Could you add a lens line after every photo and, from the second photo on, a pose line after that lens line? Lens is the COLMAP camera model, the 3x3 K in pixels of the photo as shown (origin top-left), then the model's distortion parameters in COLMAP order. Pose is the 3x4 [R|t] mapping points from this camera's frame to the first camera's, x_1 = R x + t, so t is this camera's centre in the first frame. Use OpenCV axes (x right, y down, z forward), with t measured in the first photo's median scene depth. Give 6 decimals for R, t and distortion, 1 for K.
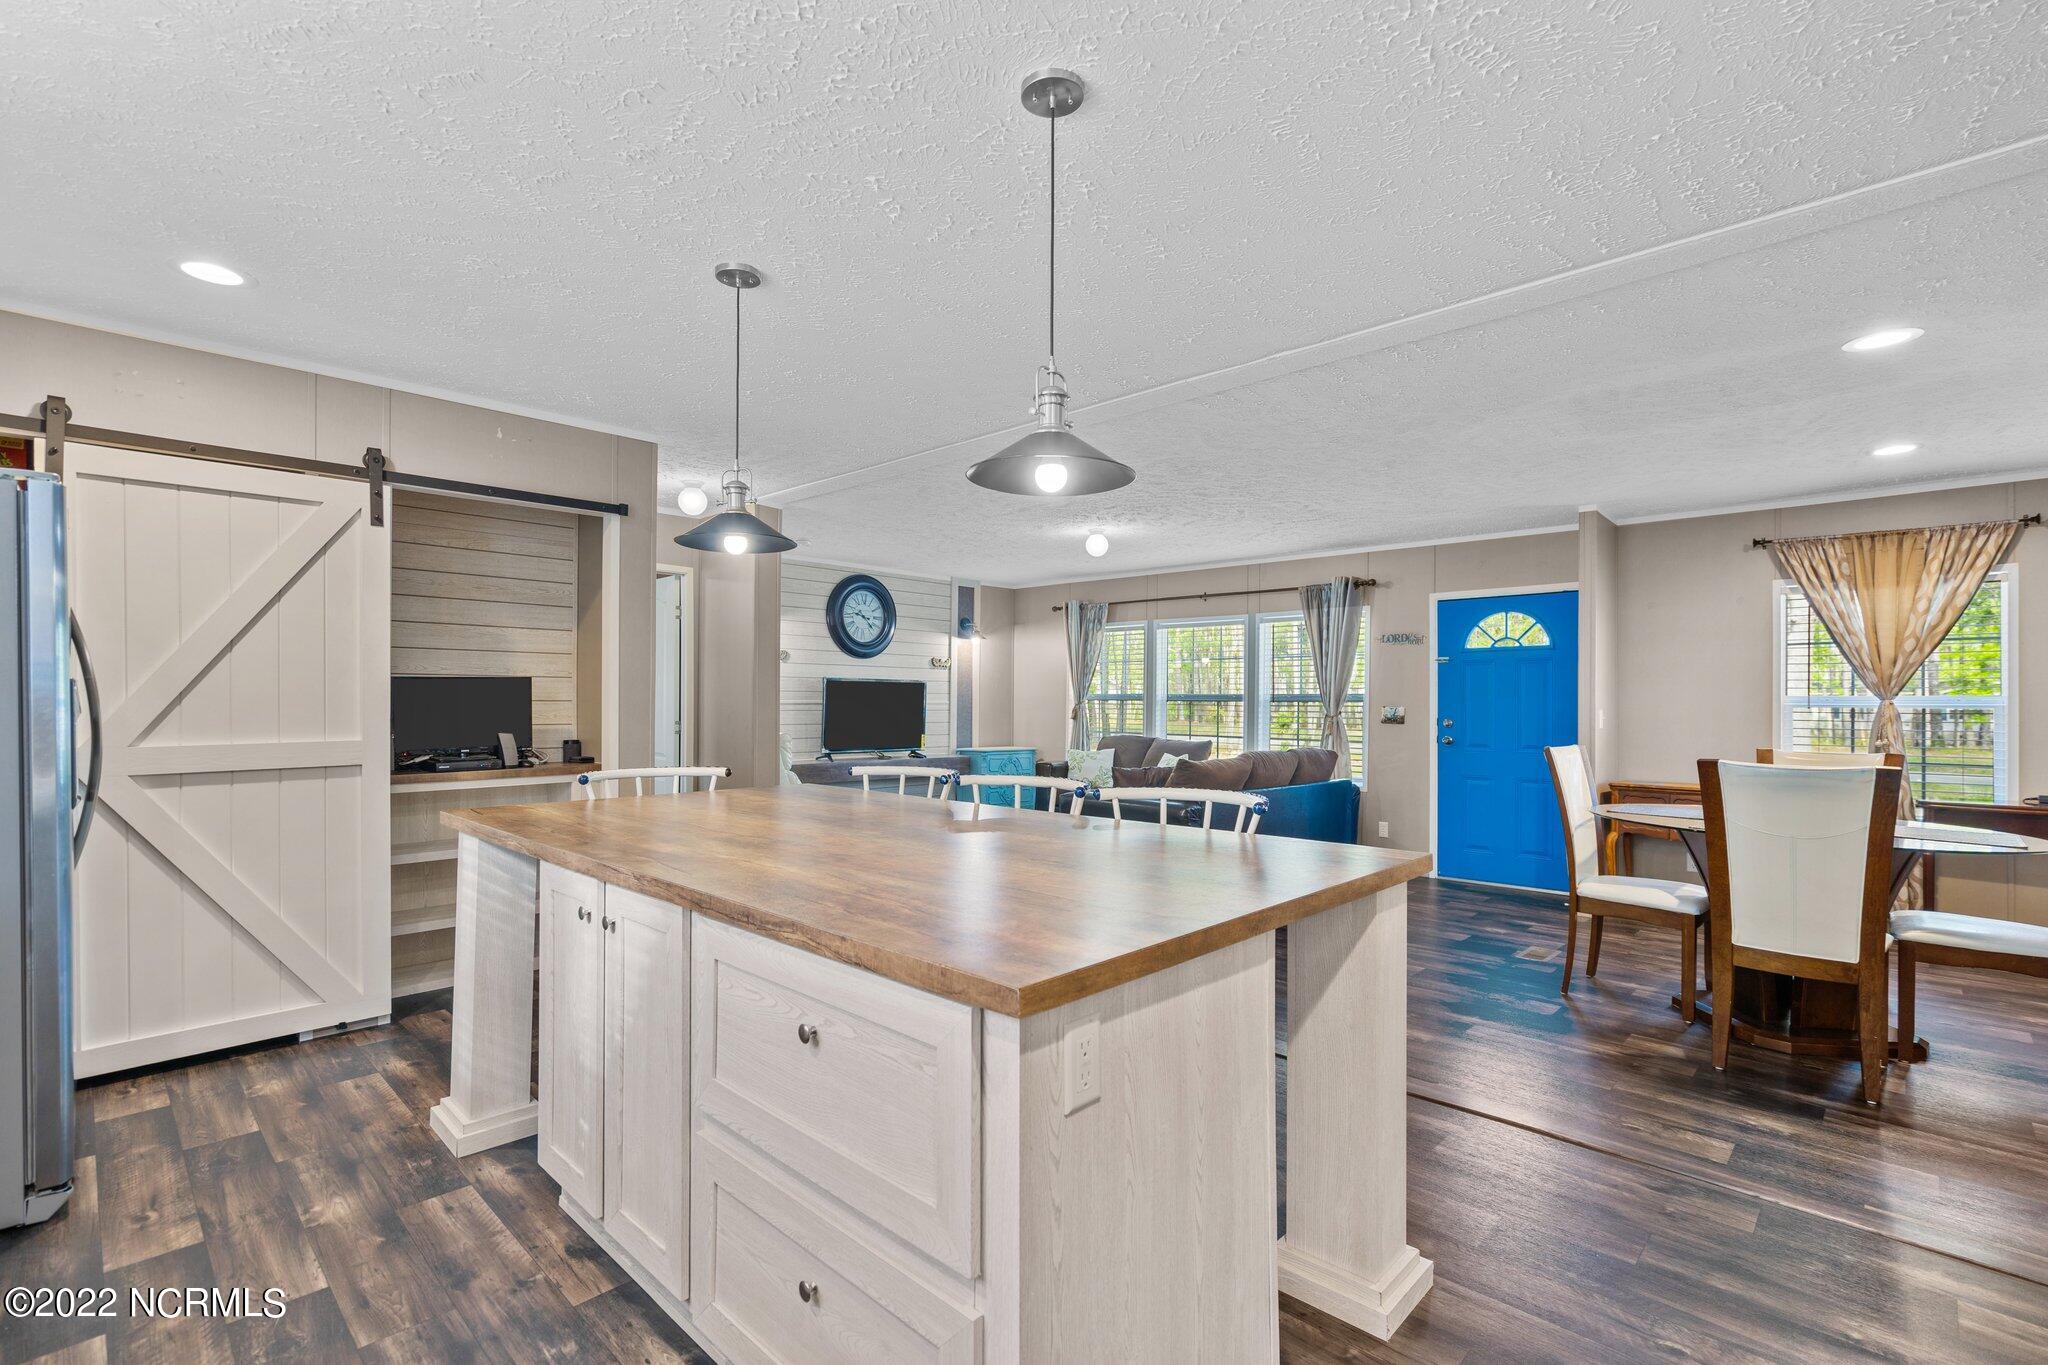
lens RADIAL K [[932.4, 0, 1019.5], [0, 932.4, 695.5], [0, 0, 1]] dist [0.000216, 0.000262]
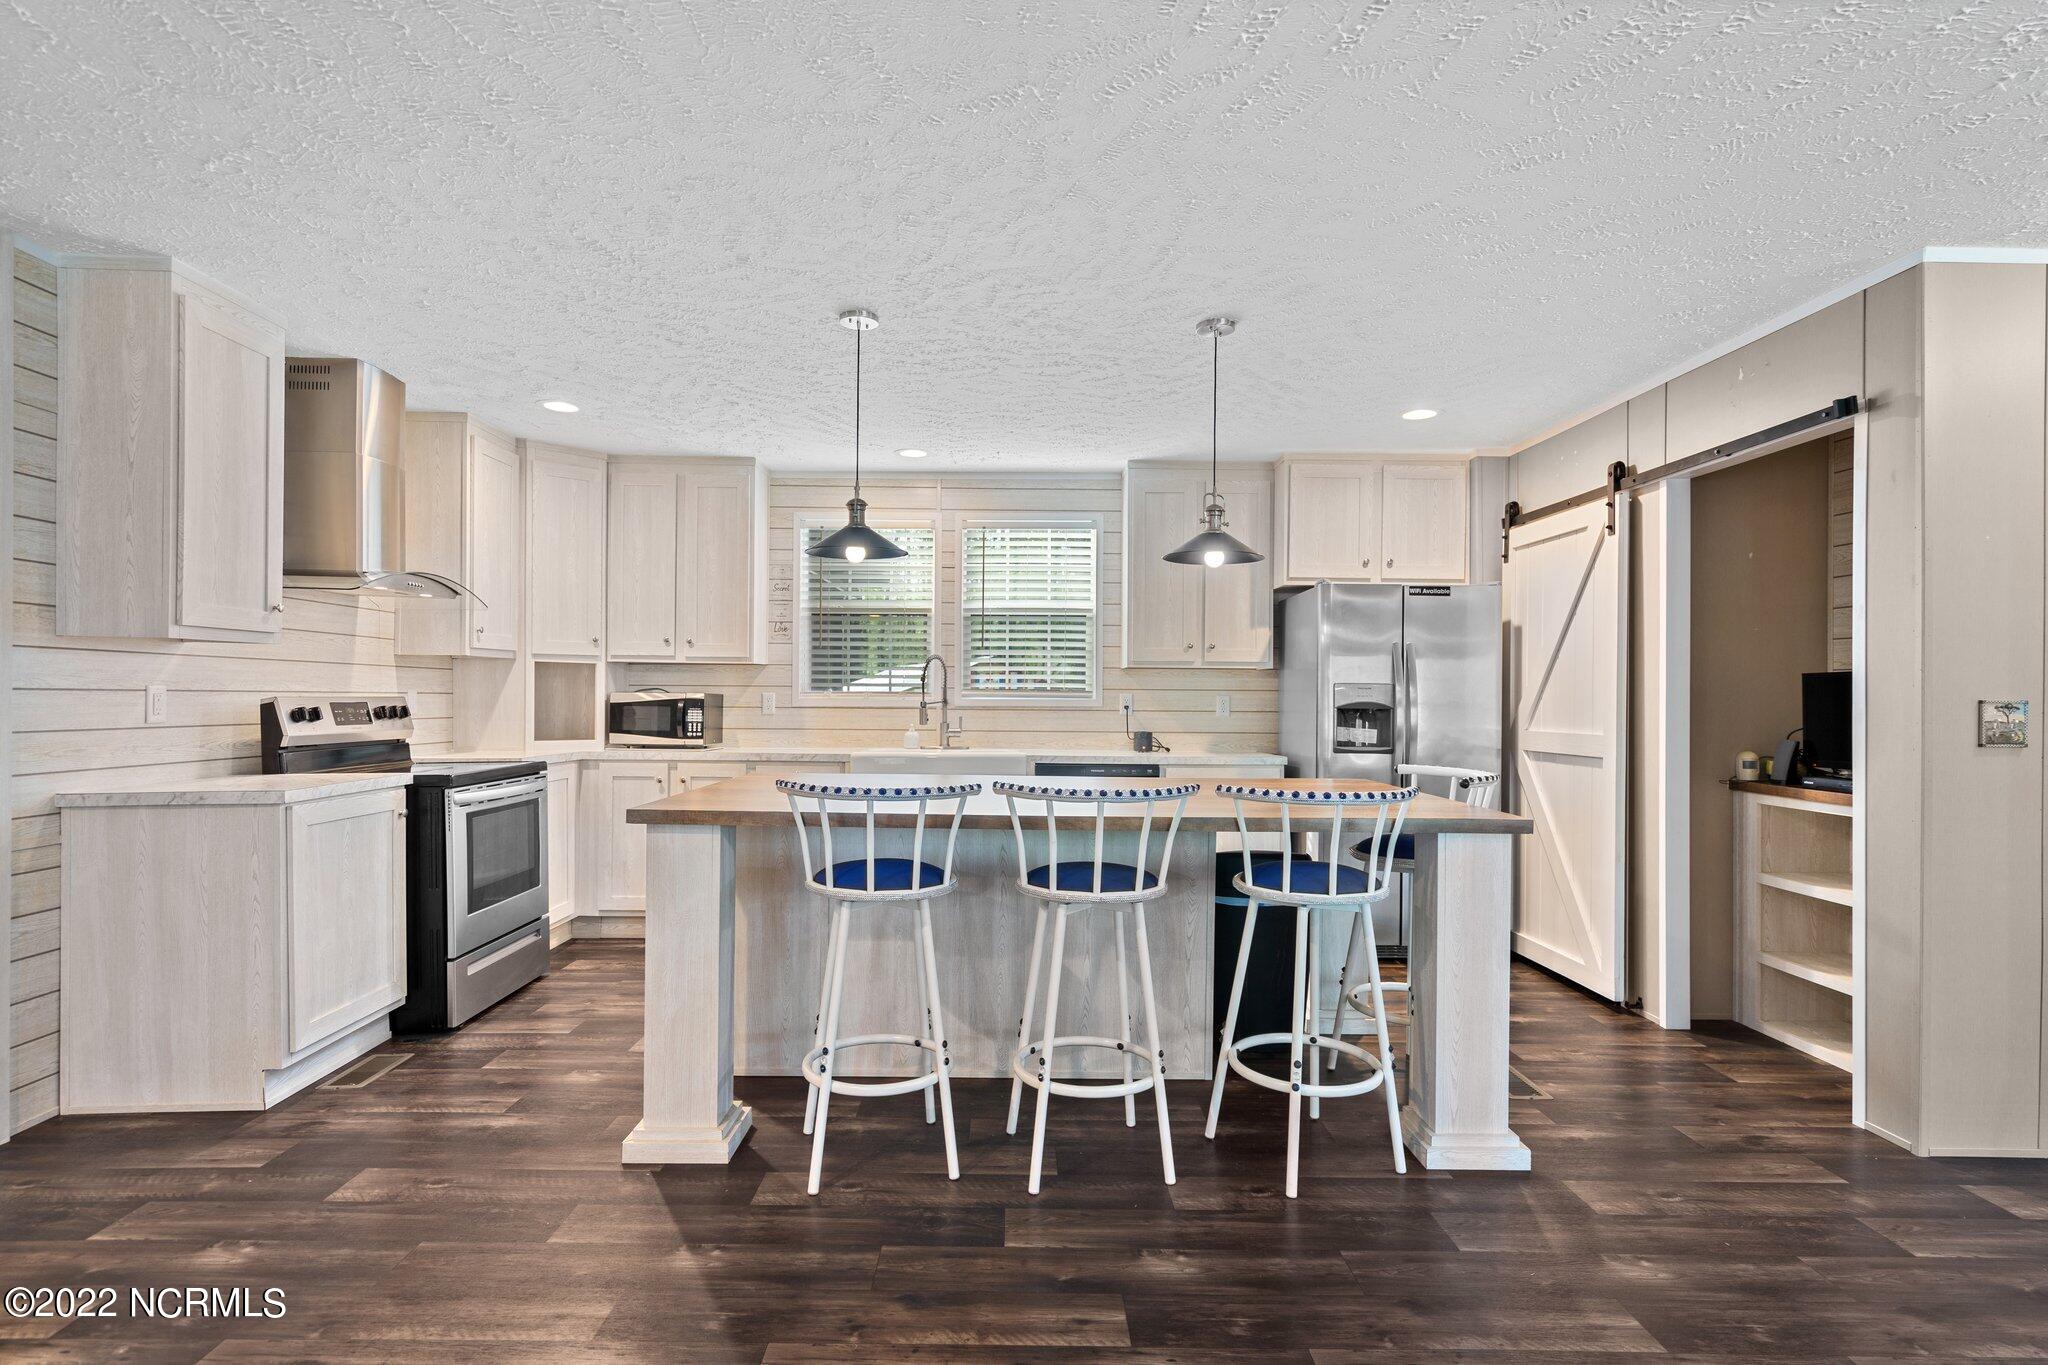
lens RADIAL K [[1004.7, 0, 1021.7], [0, 1004.7, 687.5], [0, 0, 1]] dist [0.000791, 0.001153]
pose [[-0.712542, -0.011633, -0.701533, 0.834432], [-0.009282, 0.999931, -0.007153, 0.010613], [0.701568, 0.001415, -0.712601, 1.926789]]
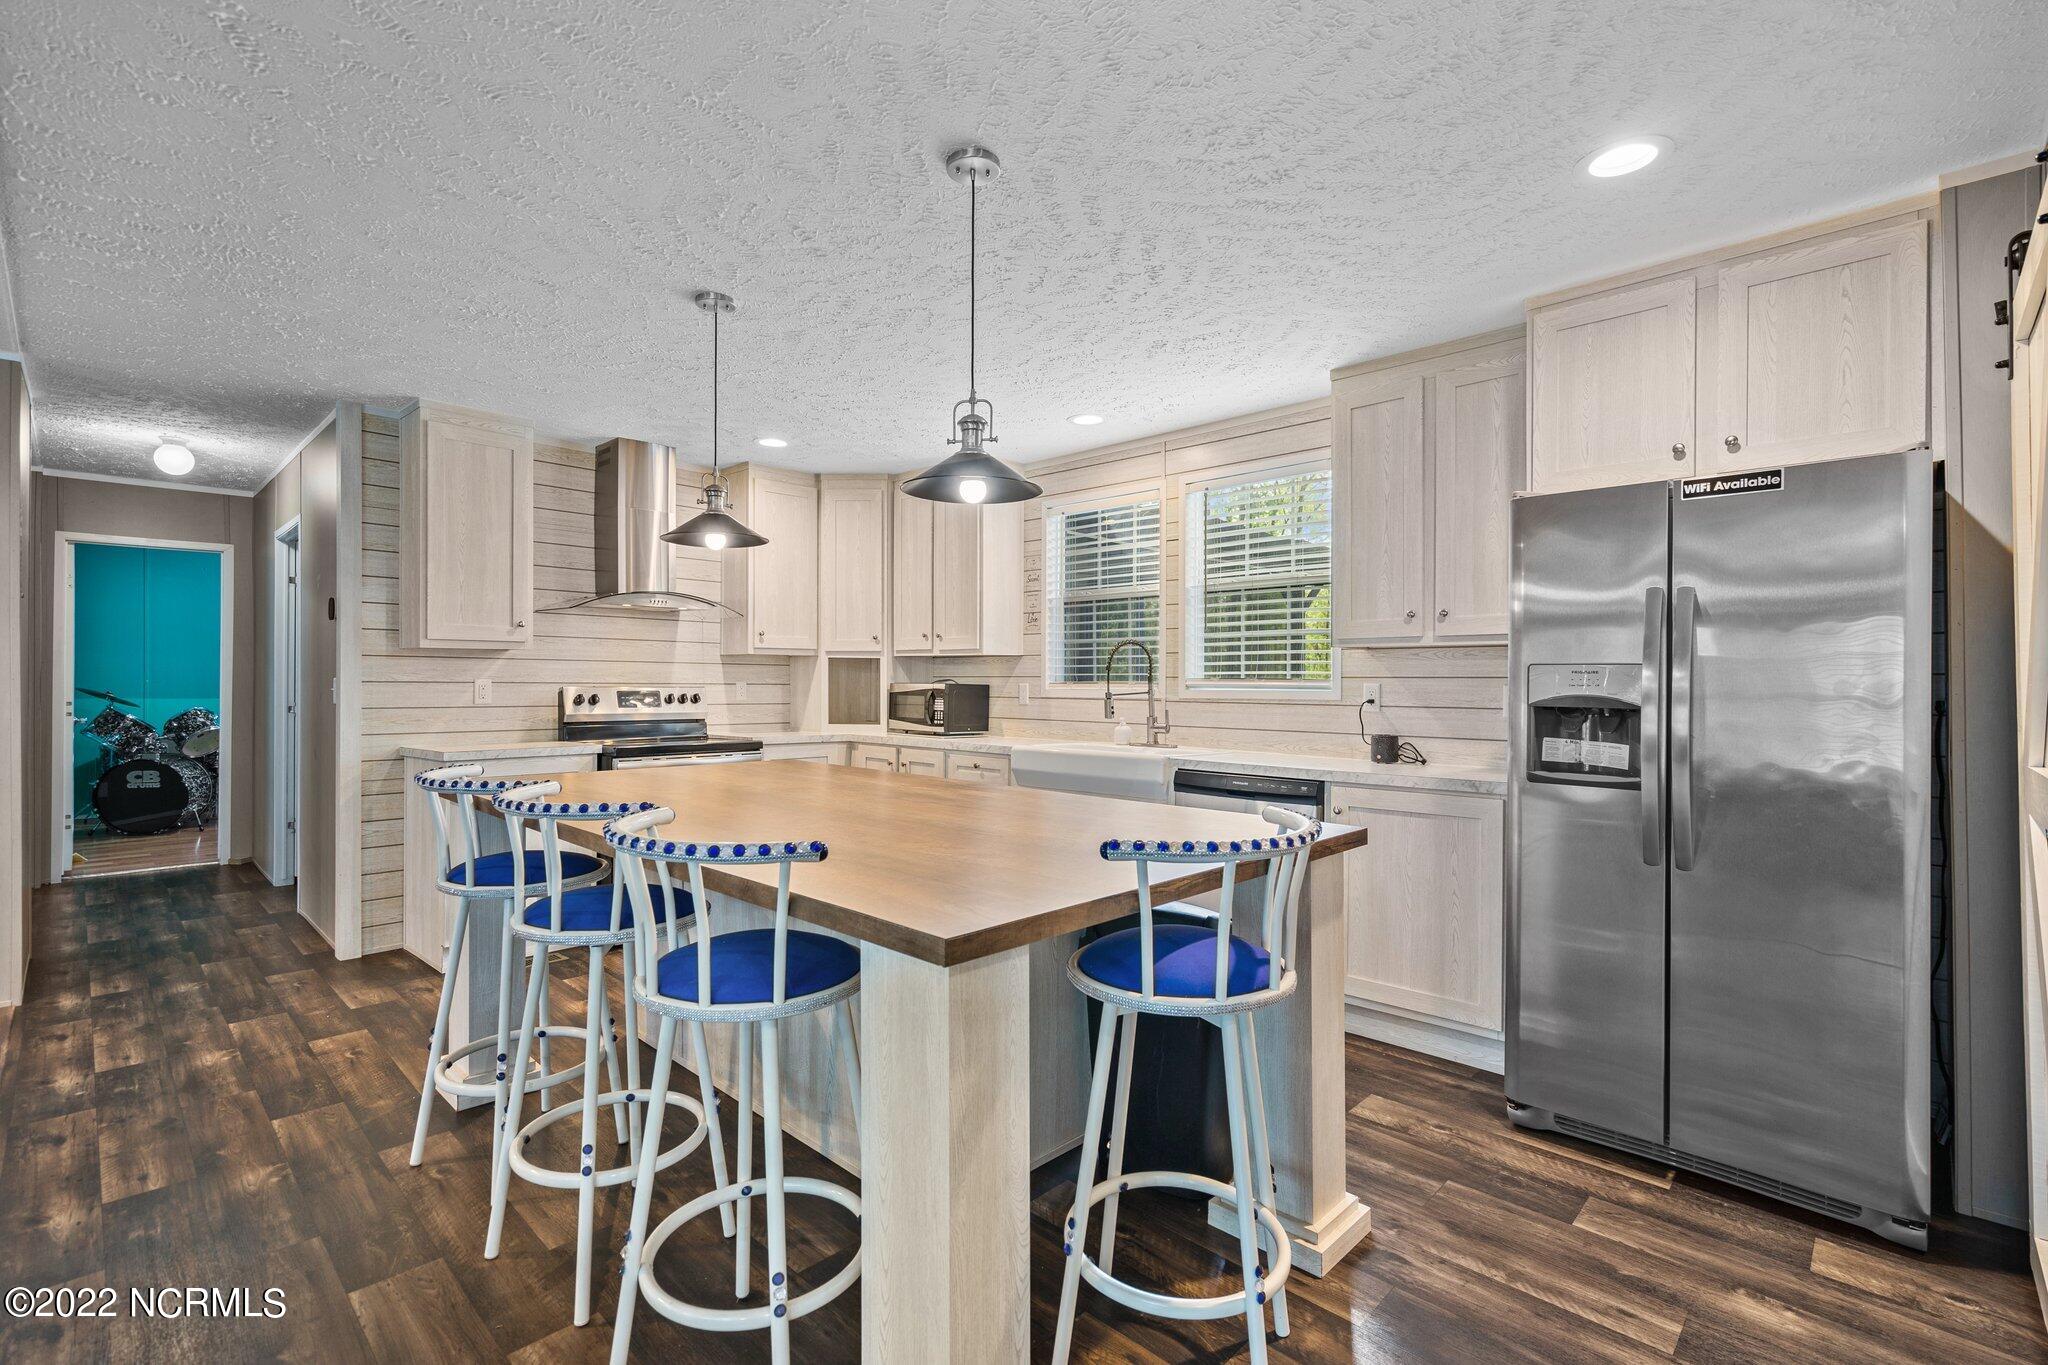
lens RADIAL K [[932.0, 0, 1020.2], [0, 932.0, 673.6], [0, 0, 1]] dist [-0.000135, 0.000478]
pose [[-0.999975, -0.005908, 0.003916, -0.391563], [-0.005941, 0.999948, -0.008340, 0.006874], [-0.003867, -0.008363, -0.999958, 2.039446]]
